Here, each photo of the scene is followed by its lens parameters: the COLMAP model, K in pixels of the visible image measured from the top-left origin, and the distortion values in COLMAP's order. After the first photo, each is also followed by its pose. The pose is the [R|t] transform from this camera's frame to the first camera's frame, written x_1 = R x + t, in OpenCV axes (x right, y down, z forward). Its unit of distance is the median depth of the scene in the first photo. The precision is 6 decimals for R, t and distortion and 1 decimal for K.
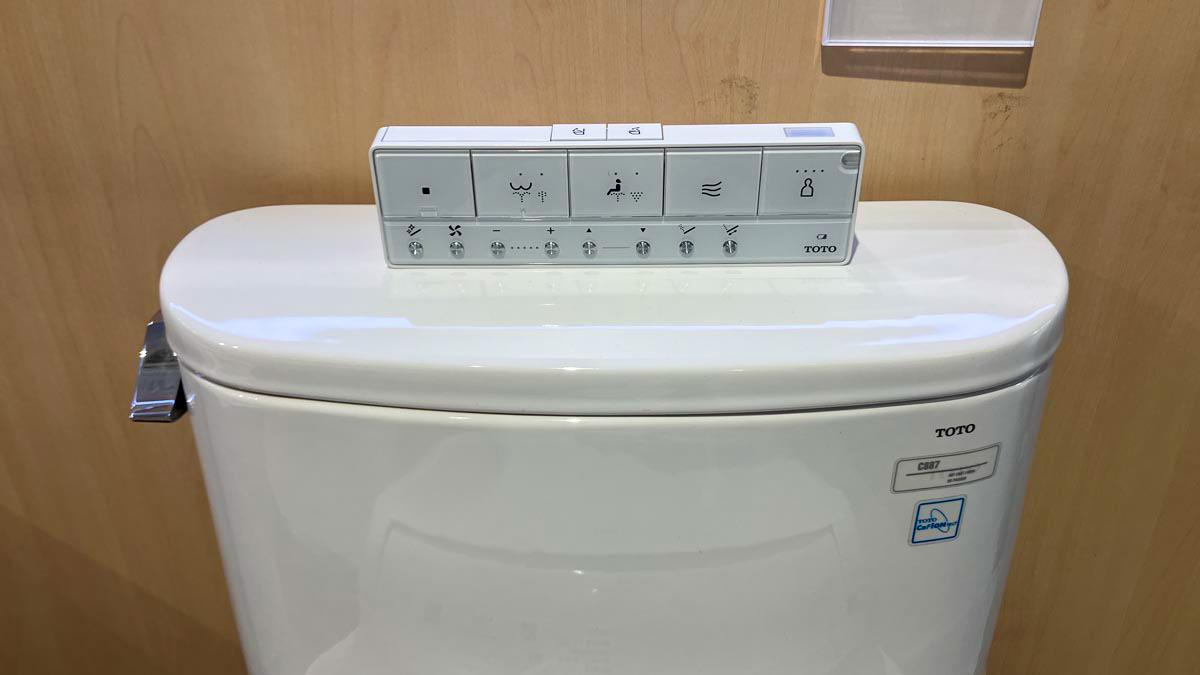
lens RADIAL K [[980.8, 0, 600.0], [0, 980.8, 337.5], [0, 0, 1]] dist [0.001374, 0.008170]
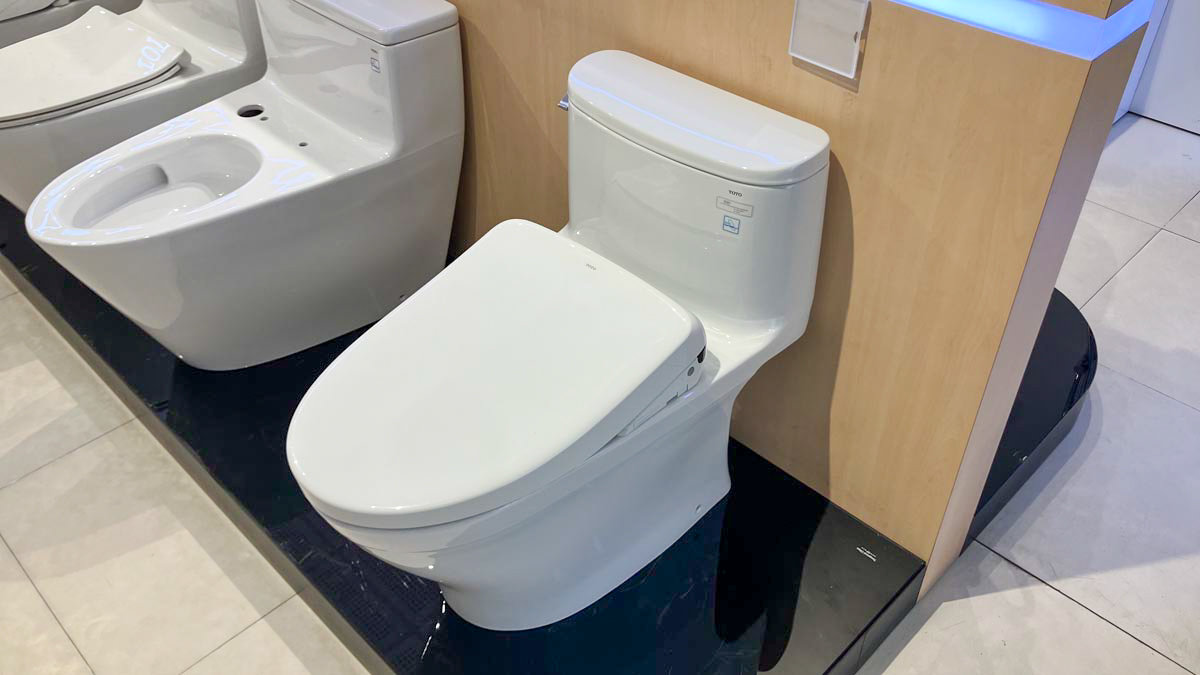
lens RADIAL K [[980.8, 0, 600.0], [0, 980.8, 337.5], [0, 0, 1]] dist [0.001374, 0.008170]
pose [[0.710255, 0.448817, -0.542311, 1.816202], [-0.332911, 0.892951, 0.303001, -0.272381], [0.620249, -0.034667, 0.783639, -1.564574]]
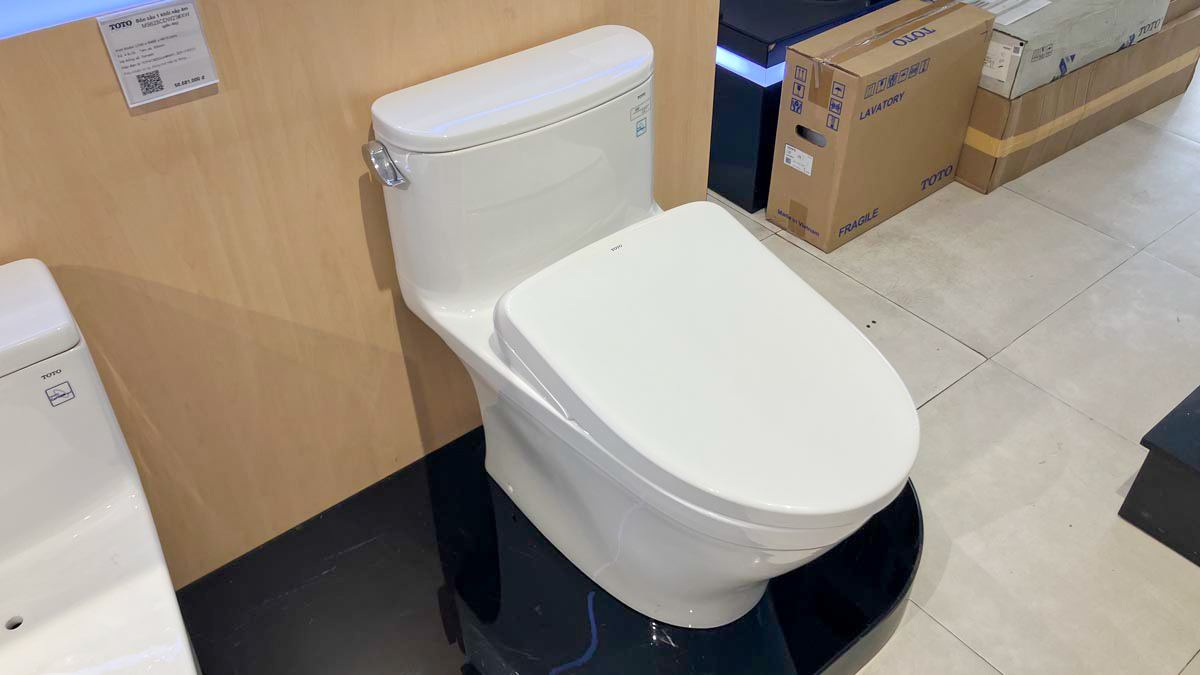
lens RADIAL K [[980.8, 0, 600.0], [0, 980.8, 337.5], [0, 0, 1]] dist [0.001374, 0.008170]
pose [[0.776655, -0.412574, 0.476015, -1.560165], [0.320795, 0.909384, 0.264785, -0.078732], [-0.542124, -0.052943, 0.838629, -1.634359]]
